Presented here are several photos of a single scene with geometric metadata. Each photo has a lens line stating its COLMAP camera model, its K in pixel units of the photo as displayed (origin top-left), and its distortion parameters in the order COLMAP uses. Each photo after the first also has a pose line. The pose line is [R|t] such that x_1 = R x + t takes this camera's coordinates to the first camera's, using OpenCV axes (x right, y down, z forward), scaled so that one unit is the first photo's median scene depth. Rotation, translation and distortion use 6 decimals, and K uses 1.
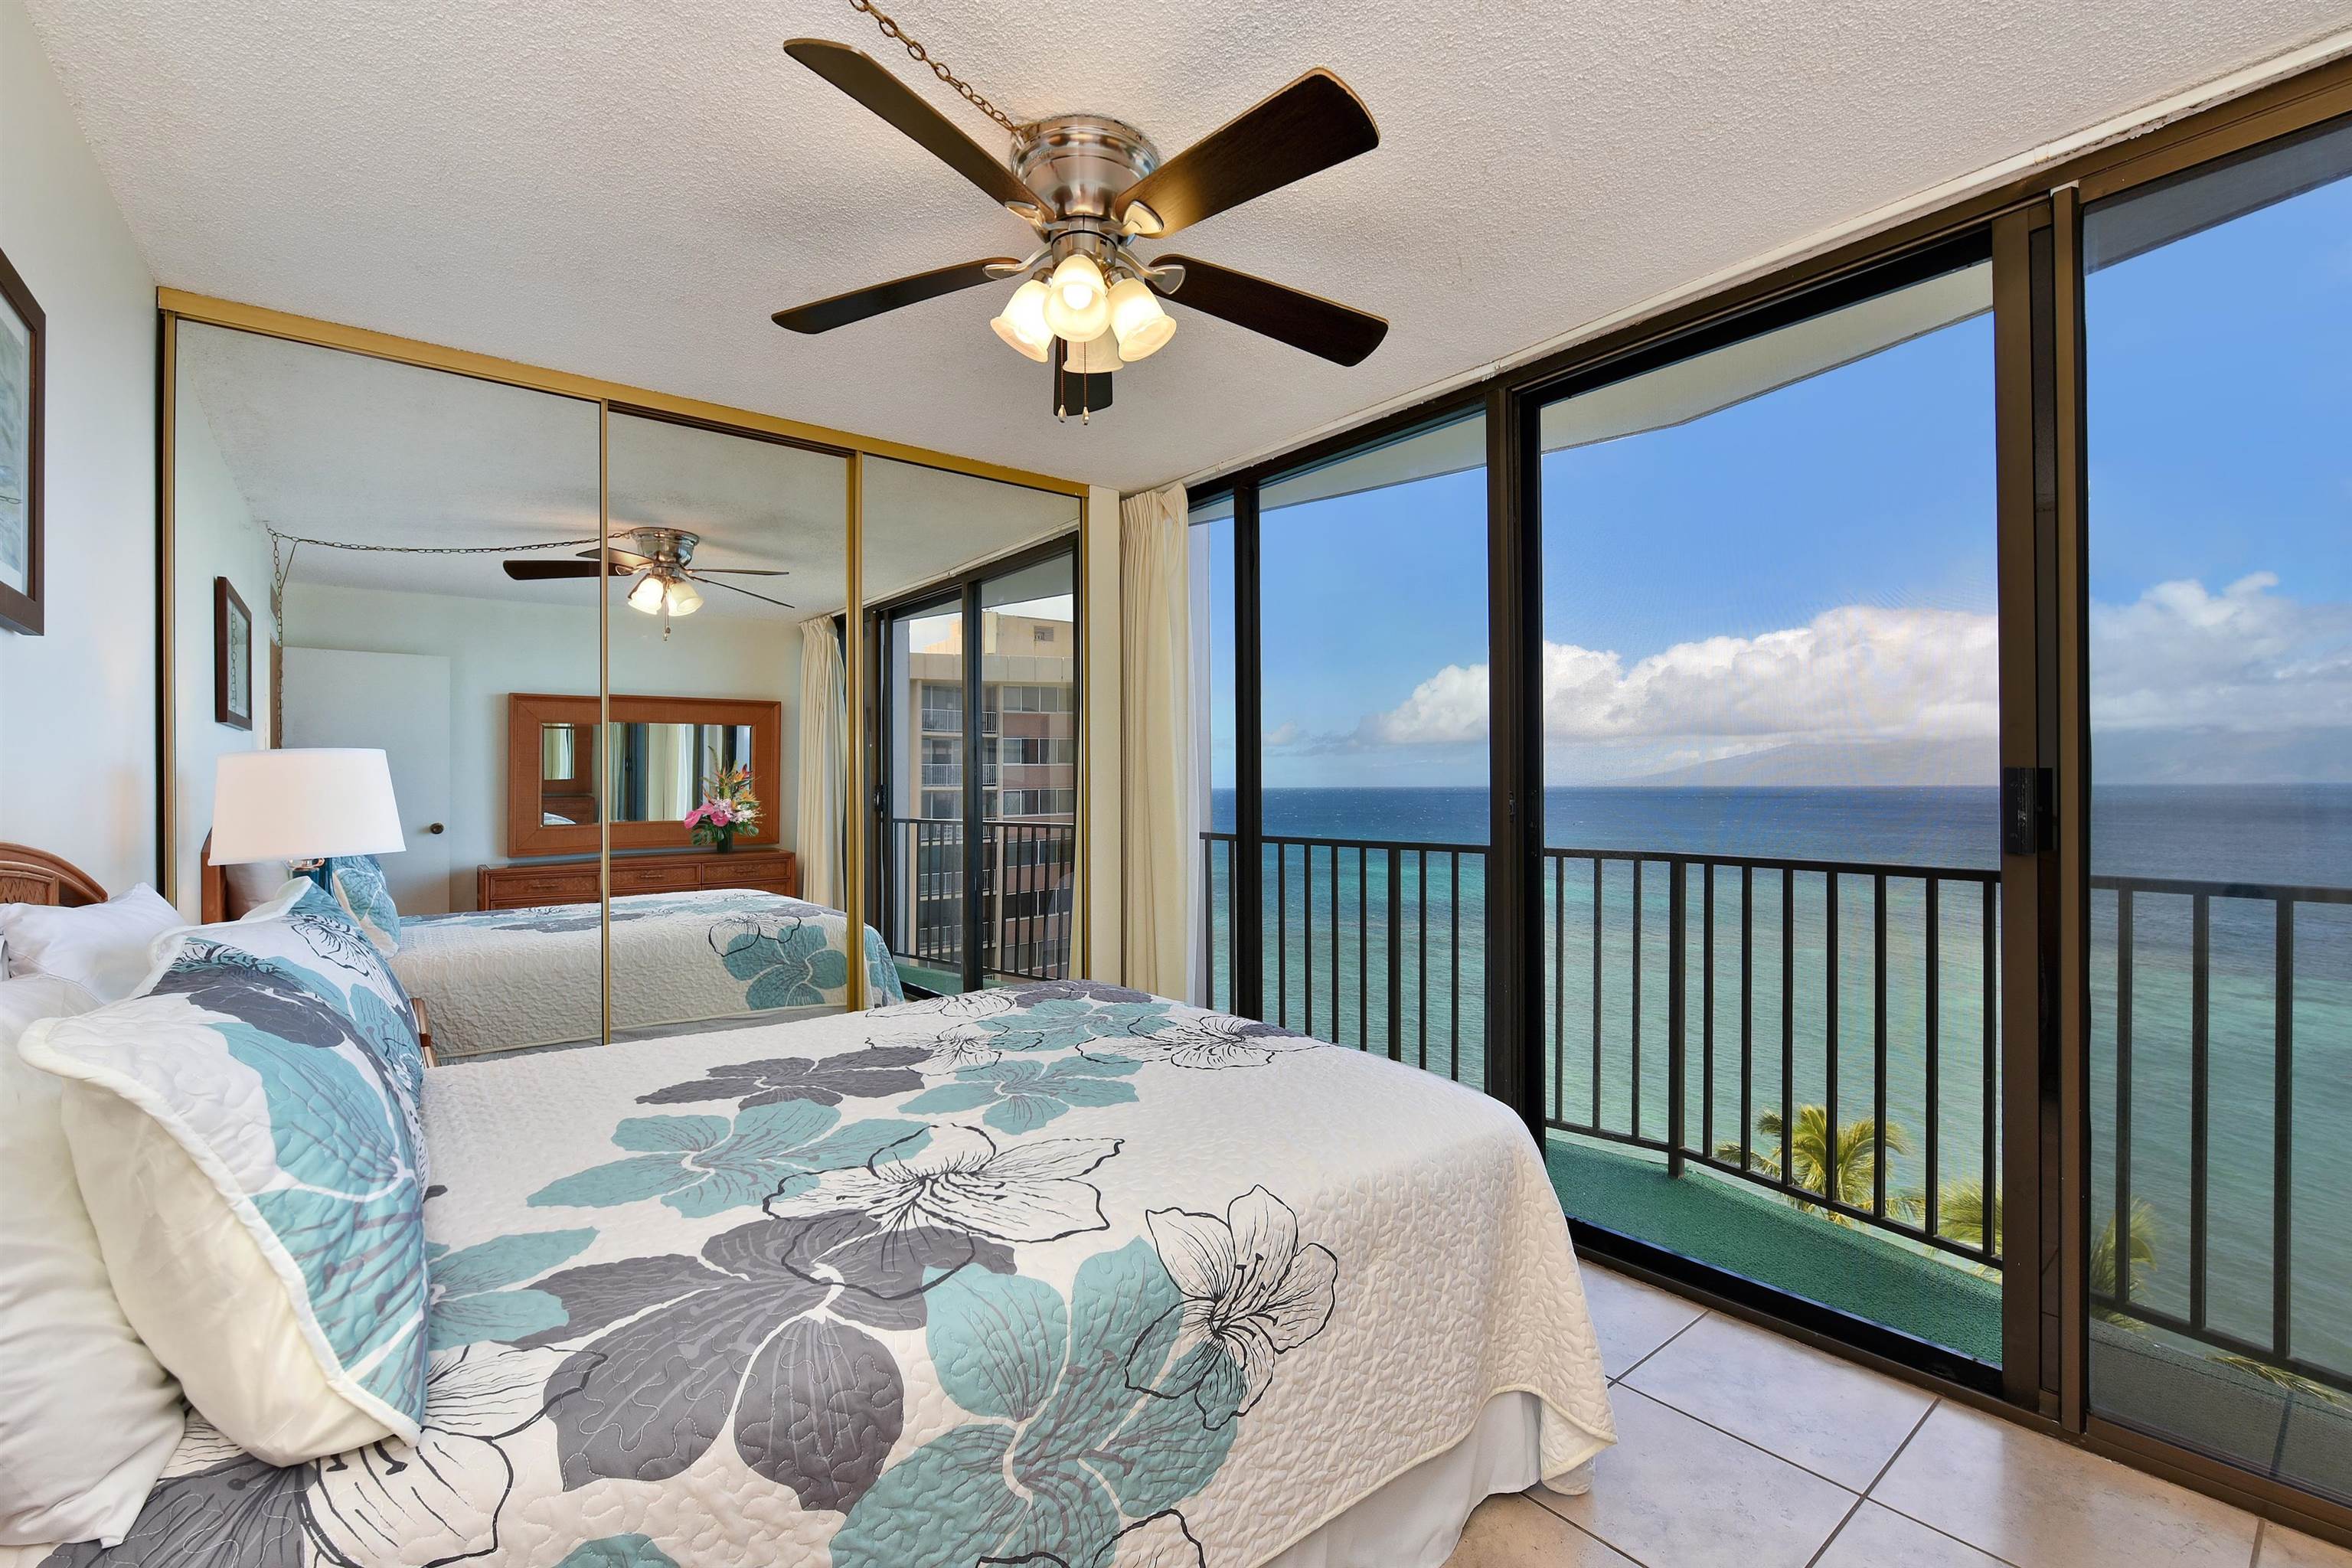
lens RADIAL K [[1009.8, 0, 1174.9], [0, 1009.8, 795.8], [0, 0, 1]] dist [-0.000478, 0.000086]
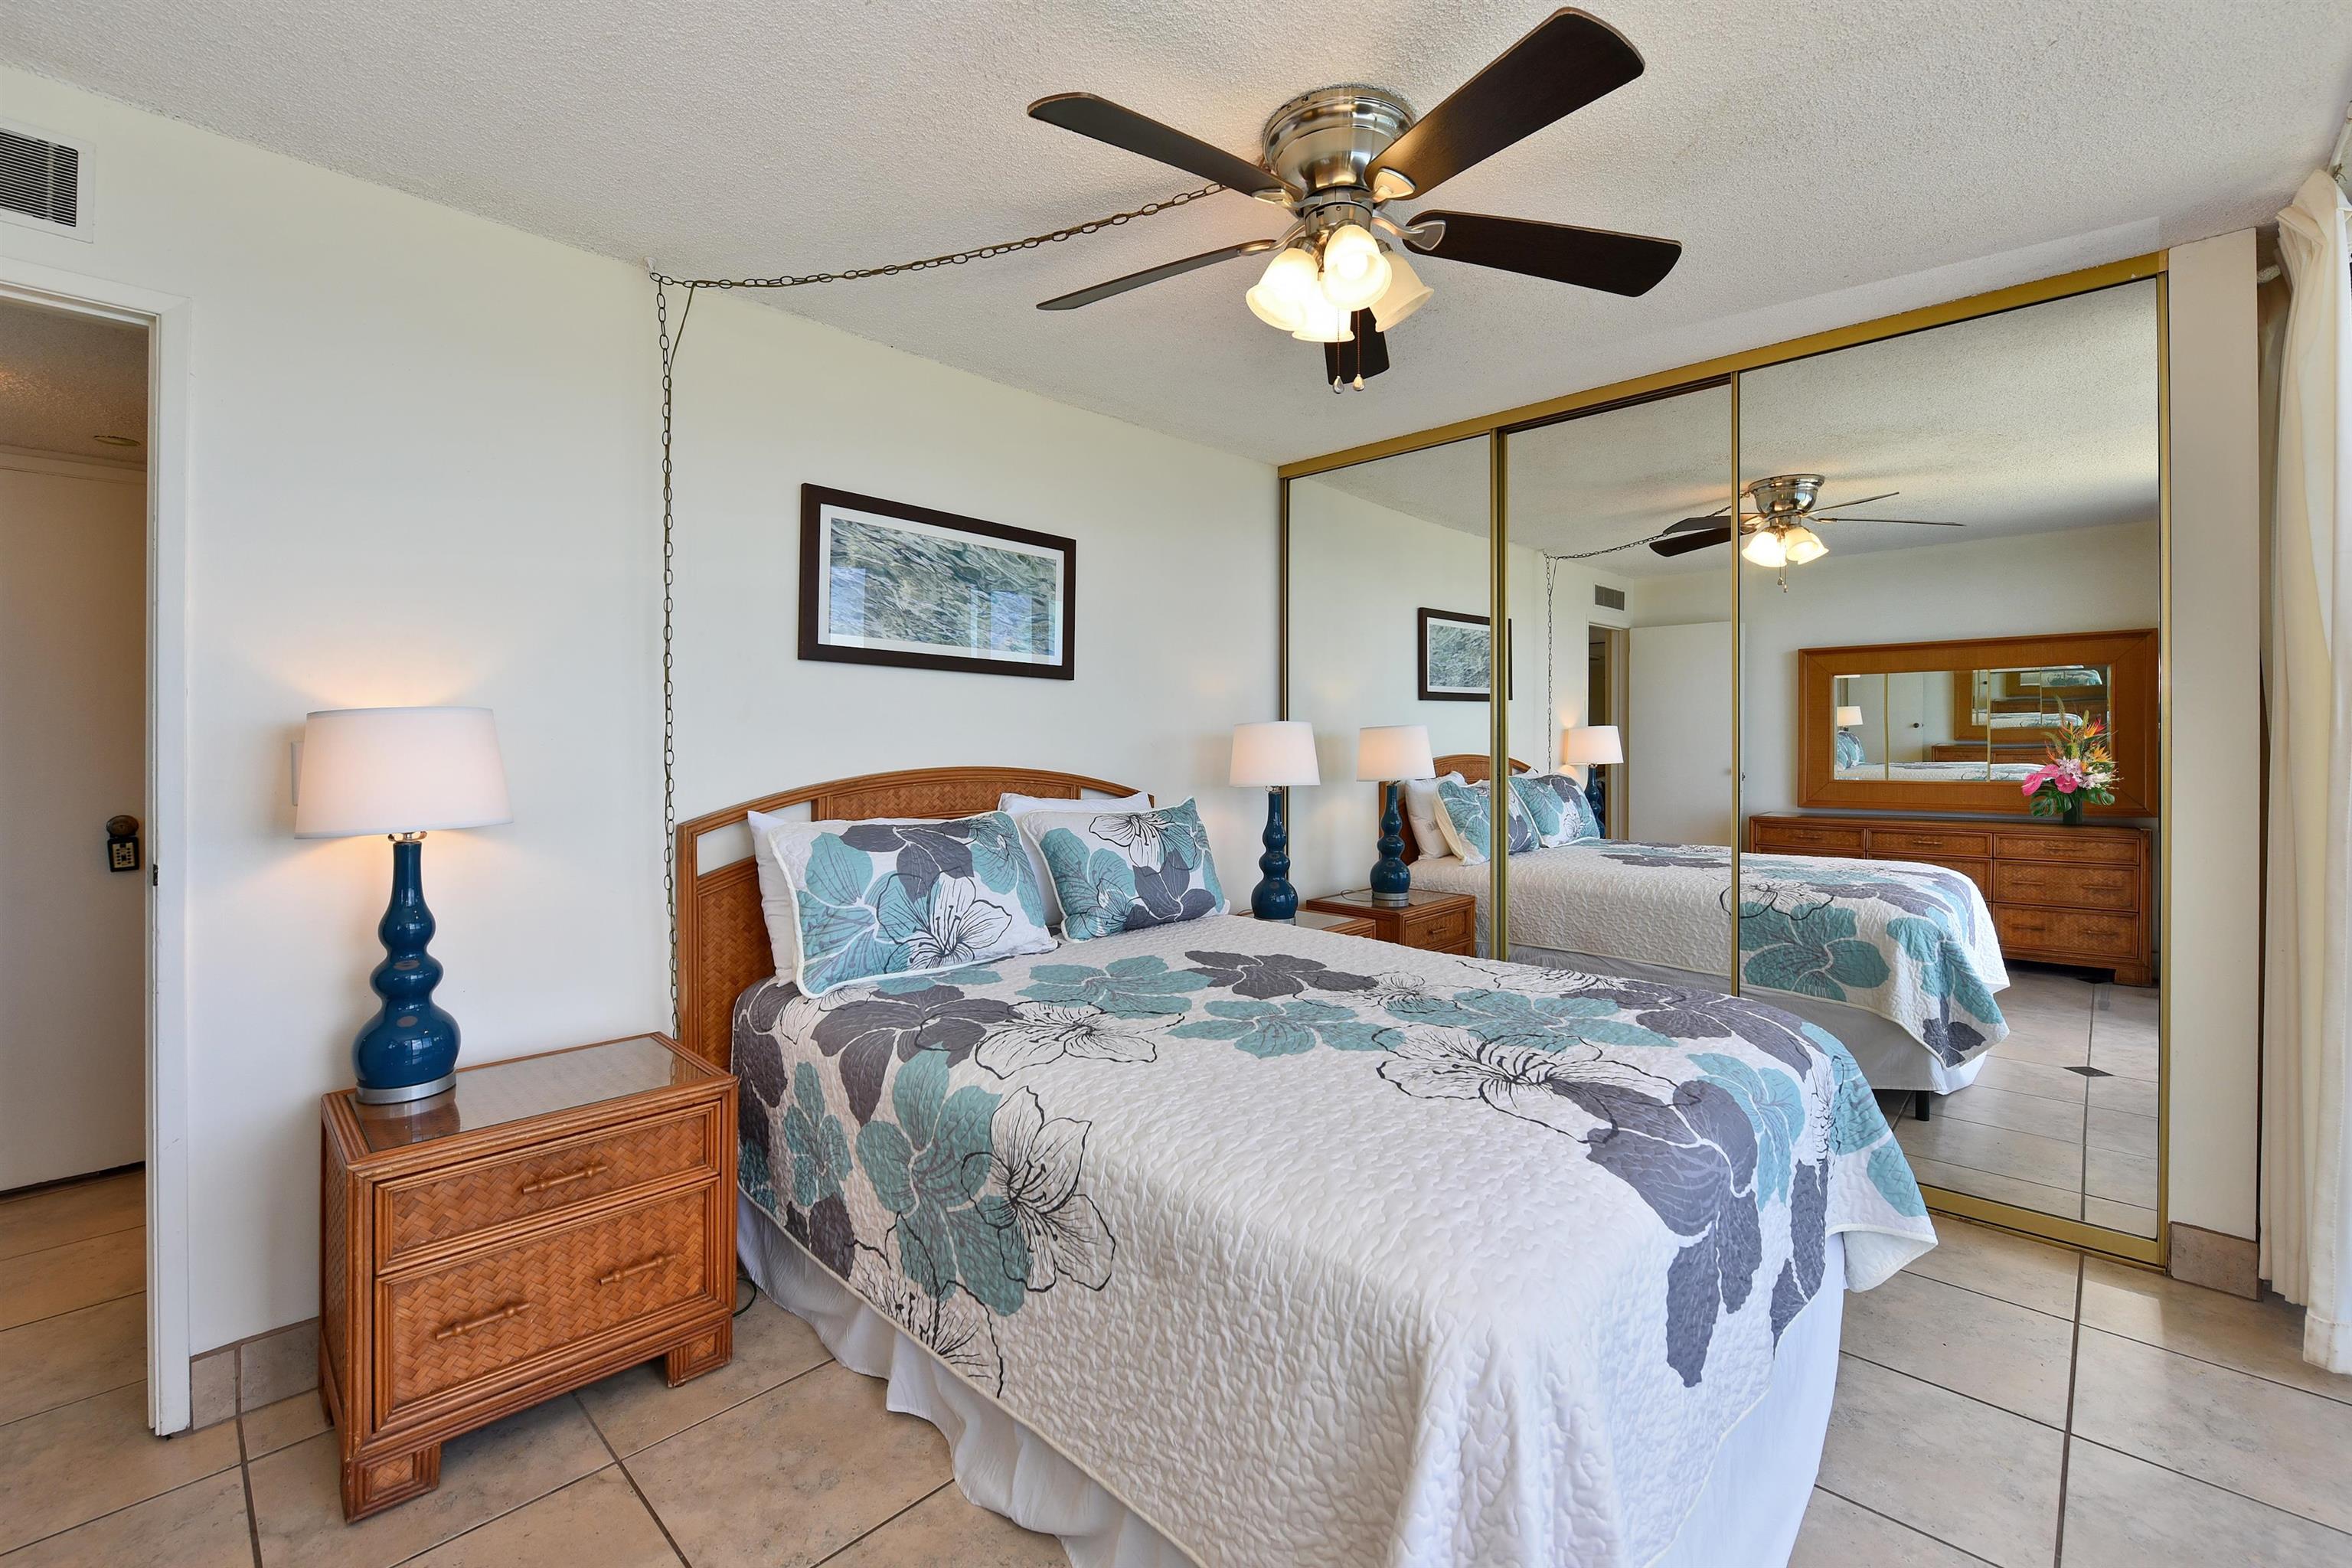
lens RADIAL K [[983.3, 0, 1165.9], [0, 983.3, 741.2], [0, 0, 1]] dist [0.005473, 0.000299]
pose [[0.123513, 0.000668, -0.992343, 0.870721], [-0.006906, 0.999976, -0.000186, -0.018122], [0.992319, 0.006876, 0.123515, 0.721289]]
